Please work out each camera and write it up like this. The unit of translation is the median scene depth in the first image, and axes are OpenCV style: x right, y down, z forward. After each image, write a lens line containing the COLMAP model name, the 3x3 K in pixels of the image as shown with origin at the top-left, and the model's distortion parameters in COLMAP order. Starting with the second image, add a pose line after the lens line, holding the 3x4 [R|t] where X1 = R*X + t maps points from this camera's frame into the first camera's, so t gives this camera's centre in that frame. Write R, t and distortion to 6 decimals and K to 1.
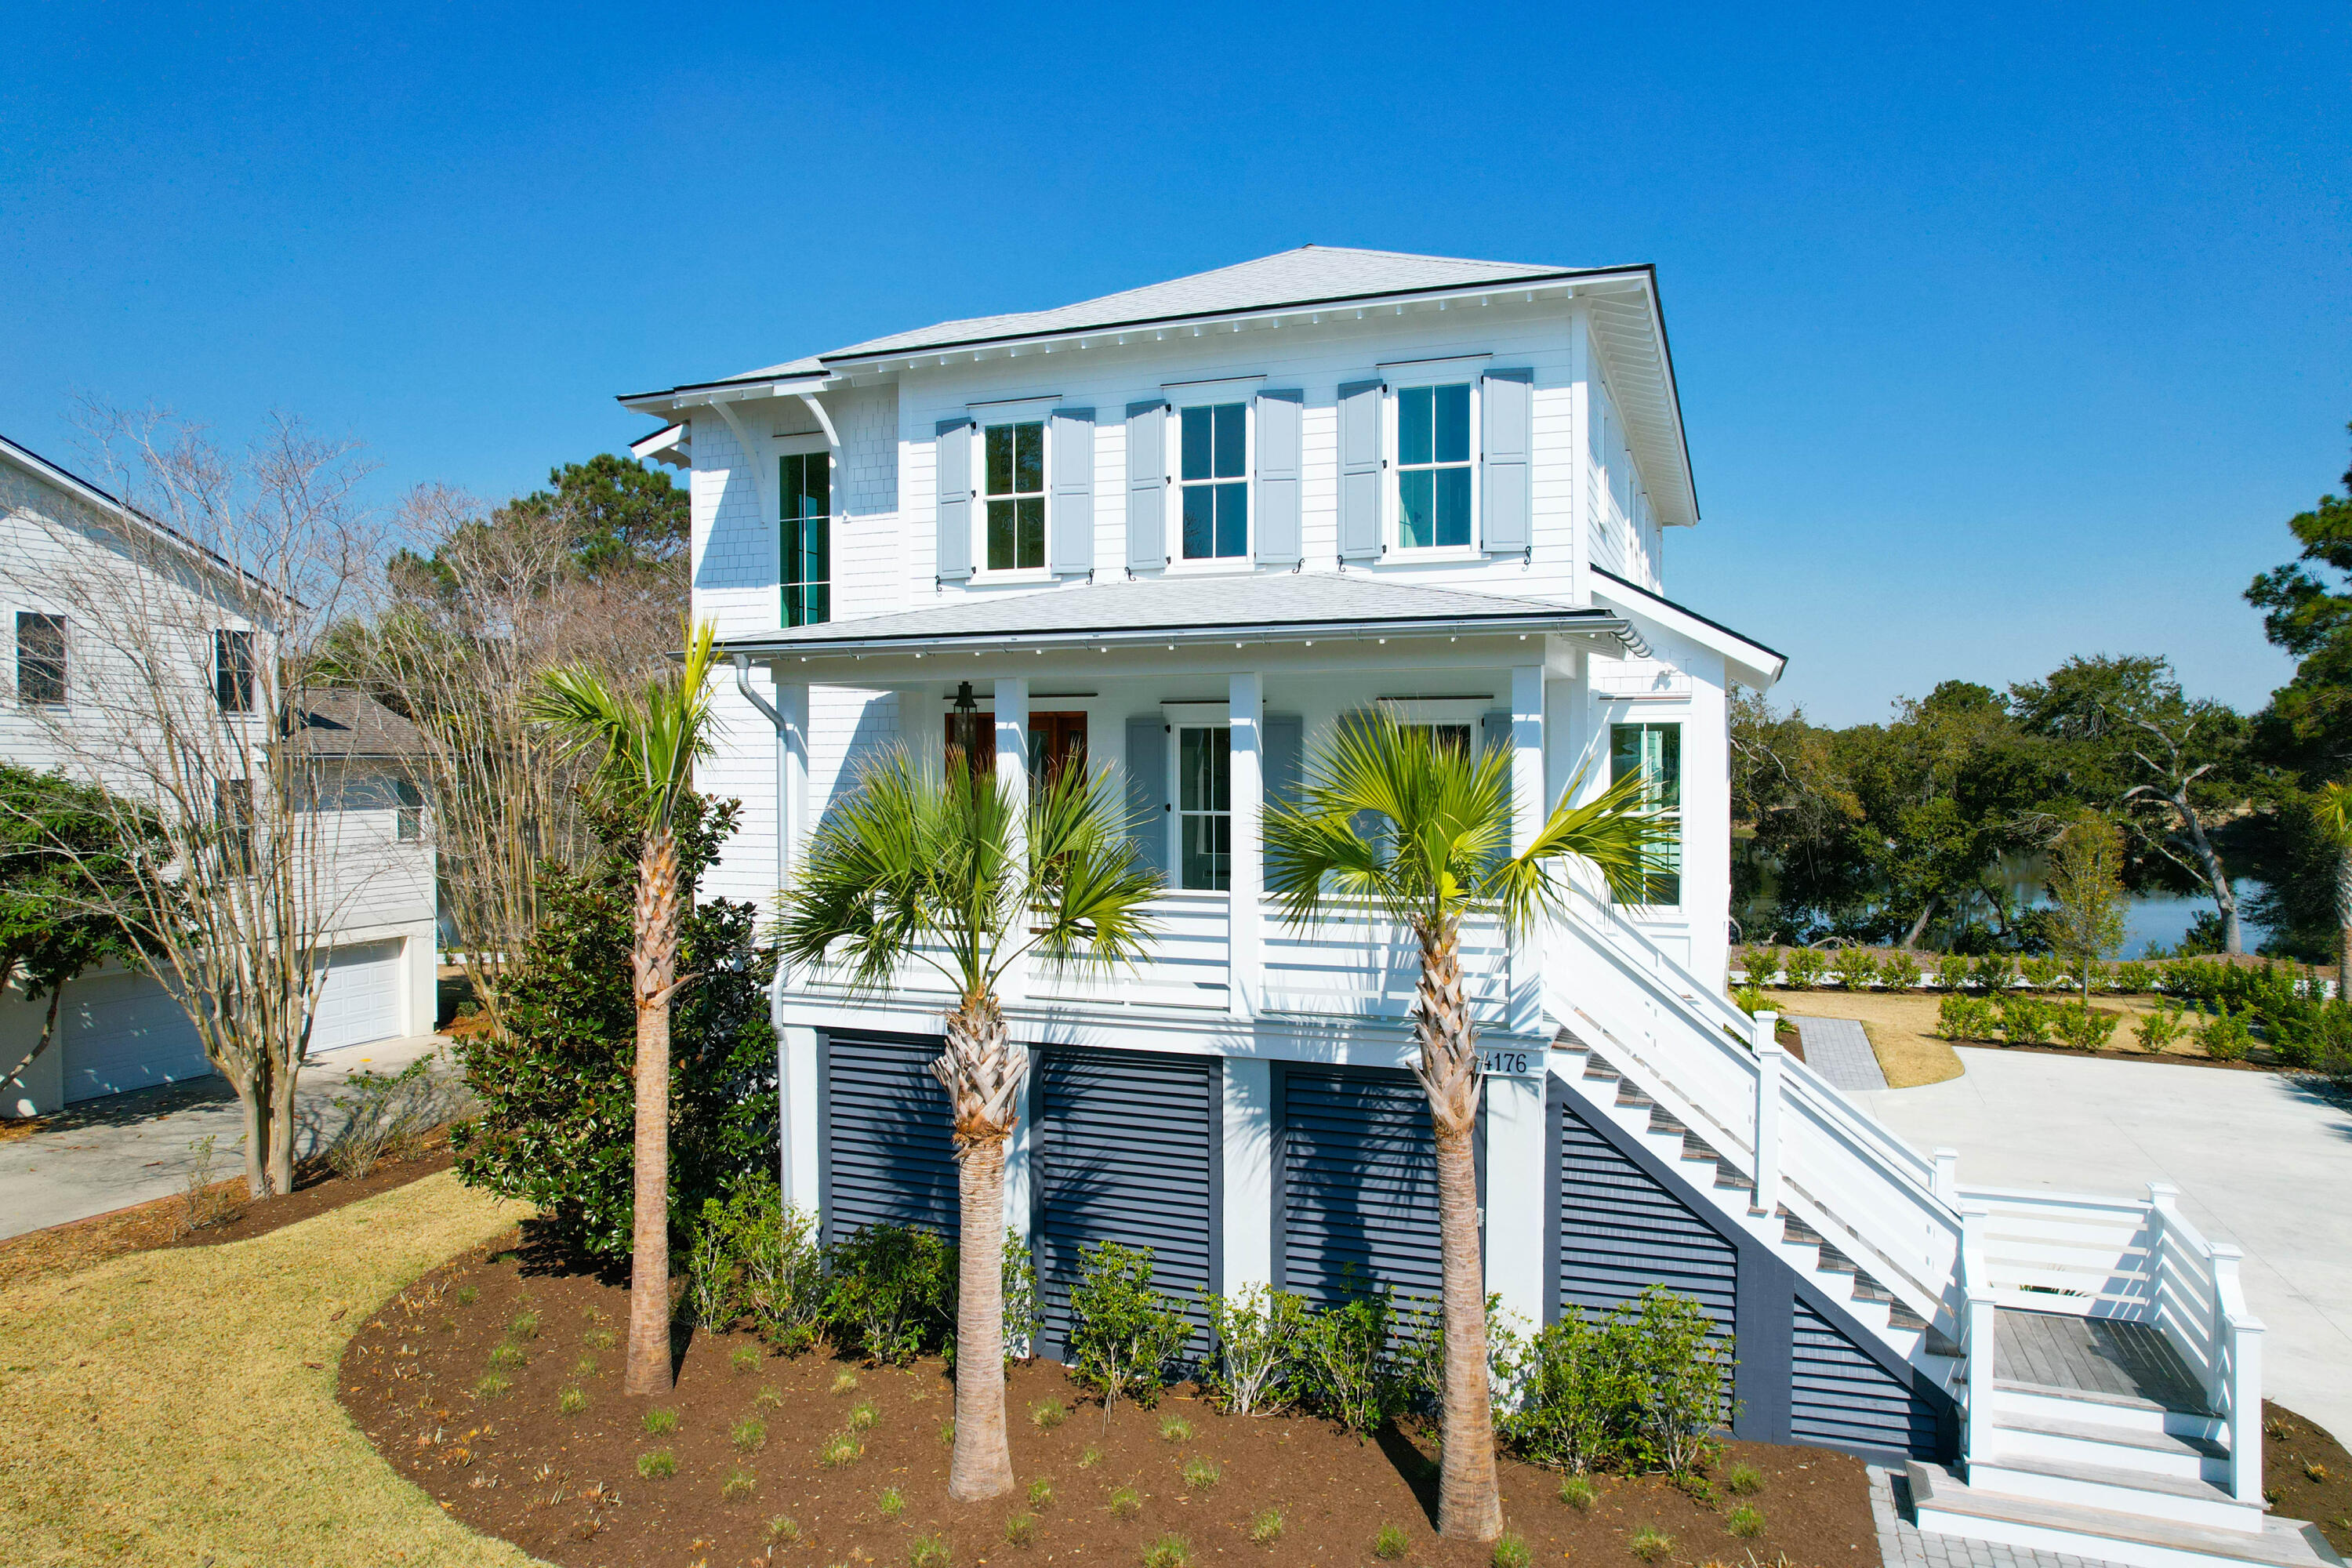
lens RADIAL K [[1505.8, 0, 1180.2], [0, 1505.8, 786.9], [0, 0, 1]] dist [-0.074031, 0.063281]
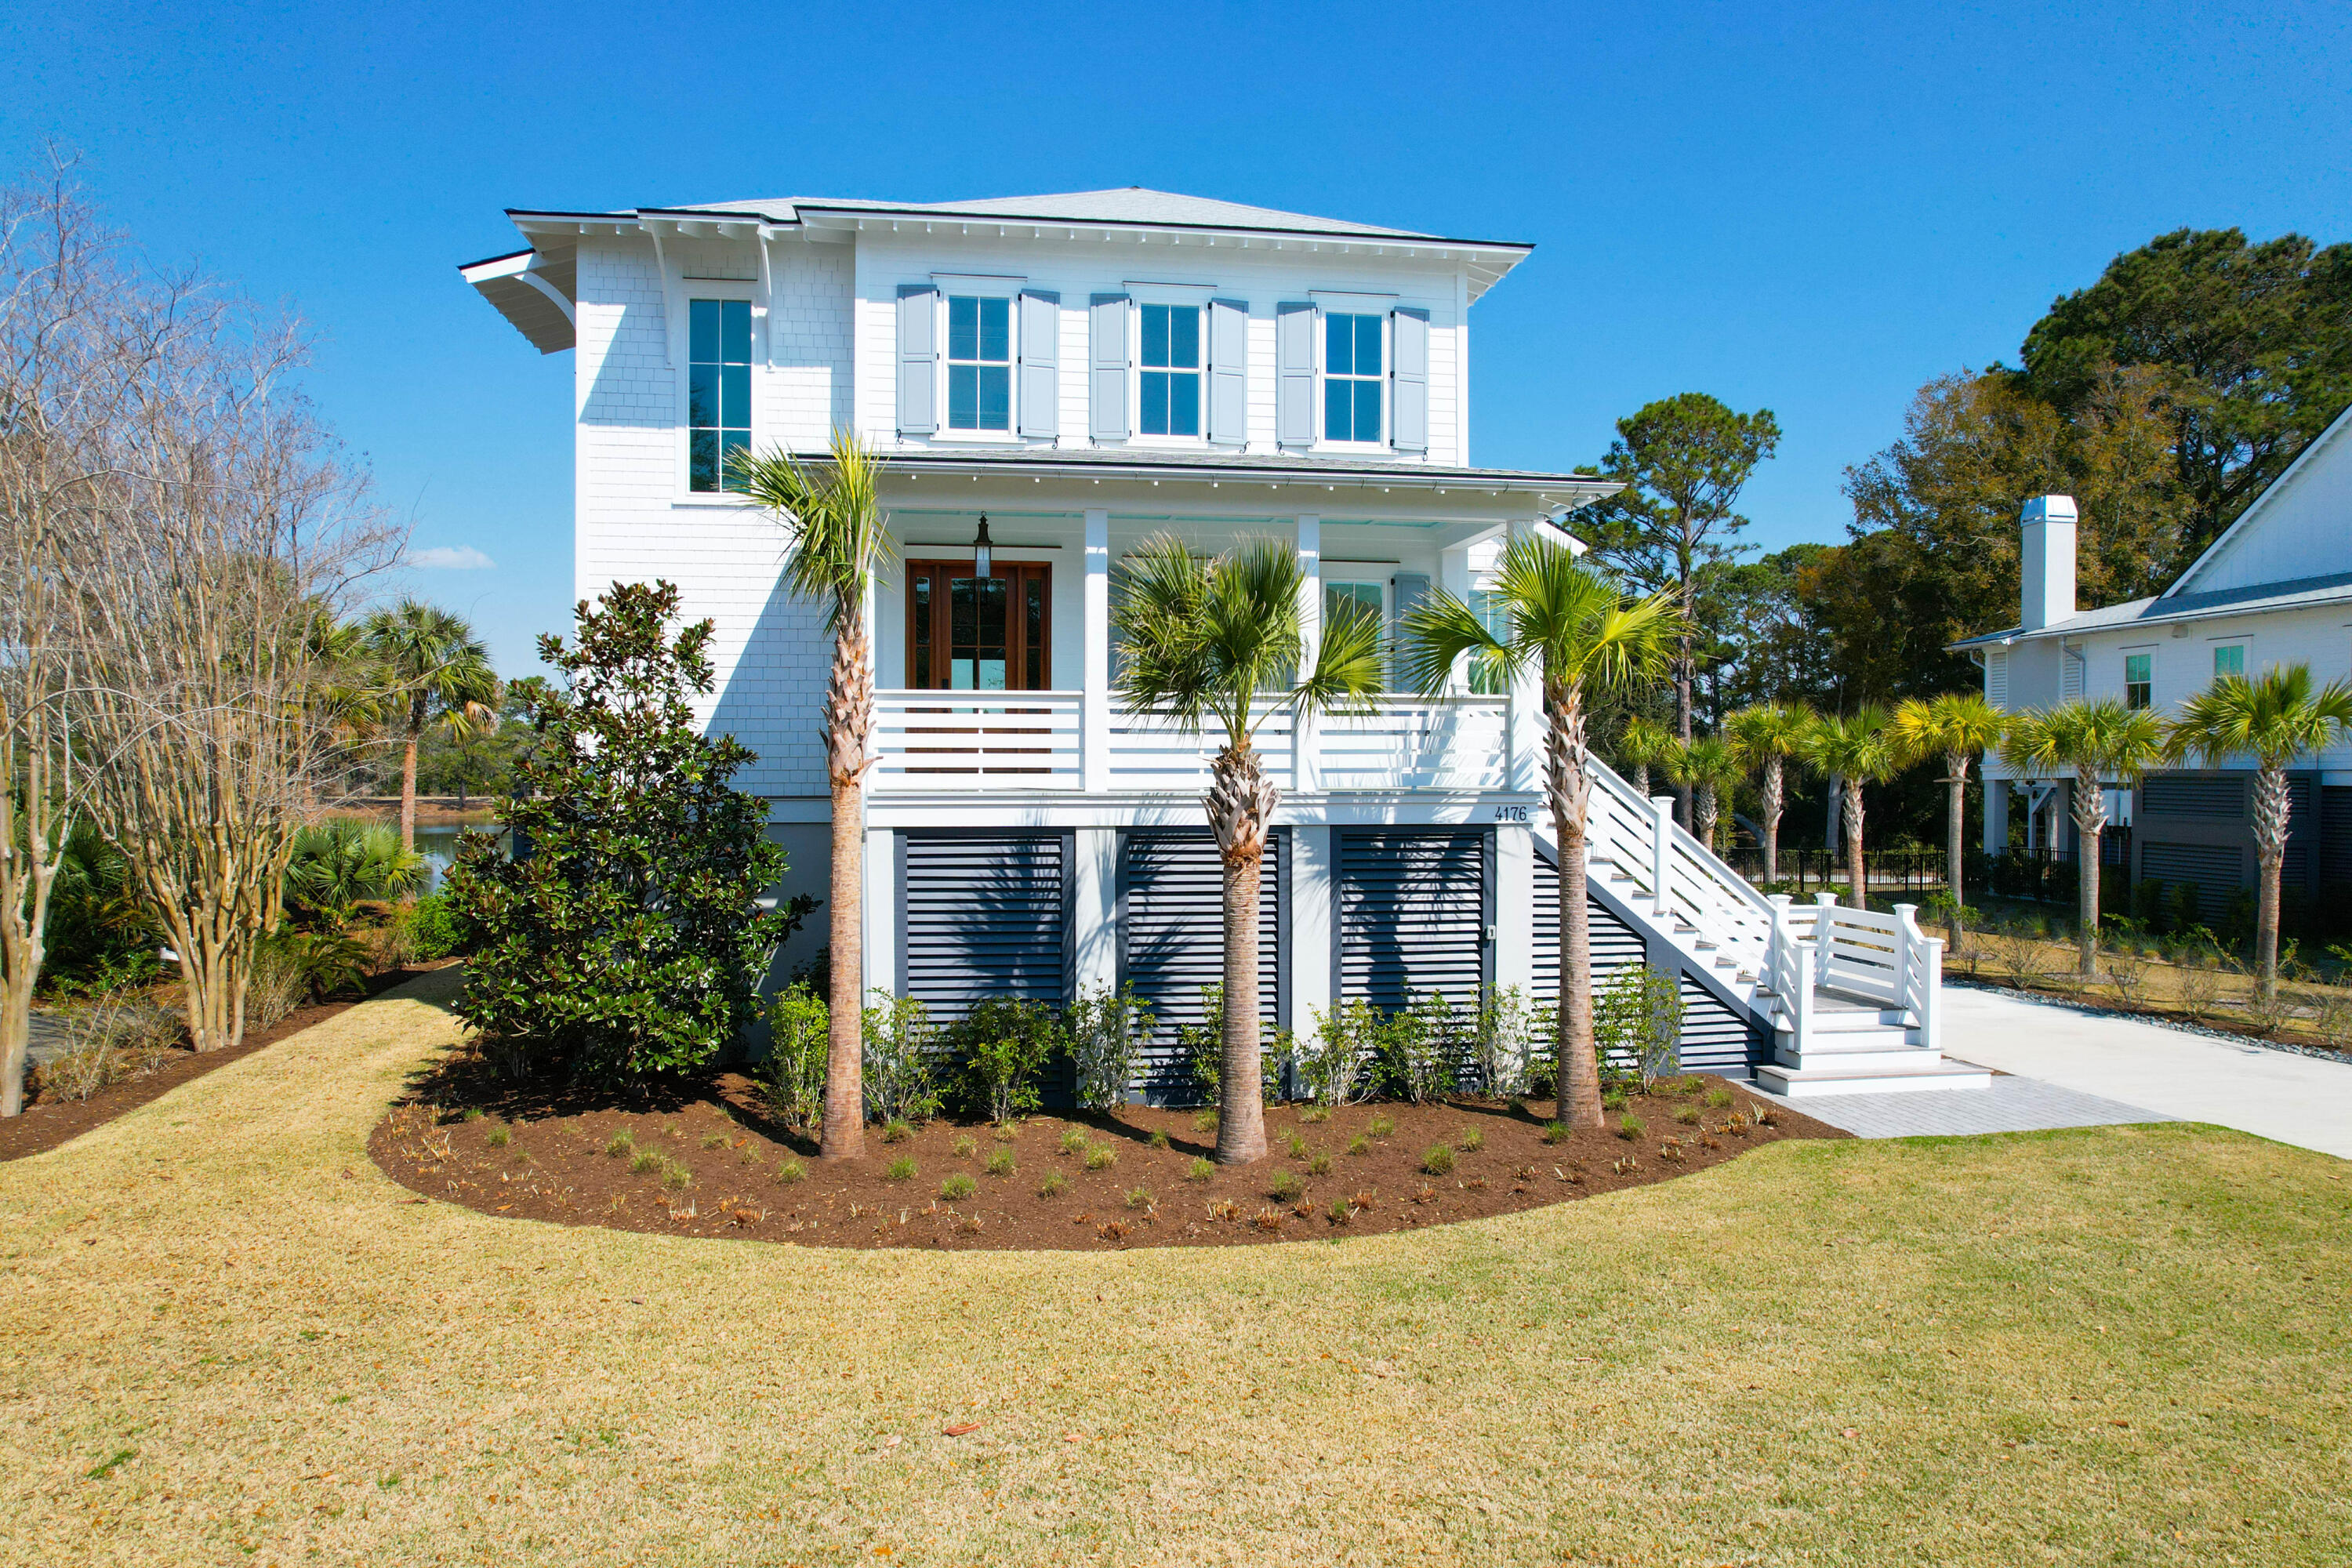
lens RADIAL K [[1505.8, 0, 1183.2], [0, 1505.8, 785.5], [0, 0, 1]] dist [-0.074031, 0.063281]
pose [[0.873577, -0.004906, 0.486660, -0.618024], [0.005606, 0.999984, 0.000017, 0.139084], [-0.486653, 0.002714, 0.873591, -0.030835]]
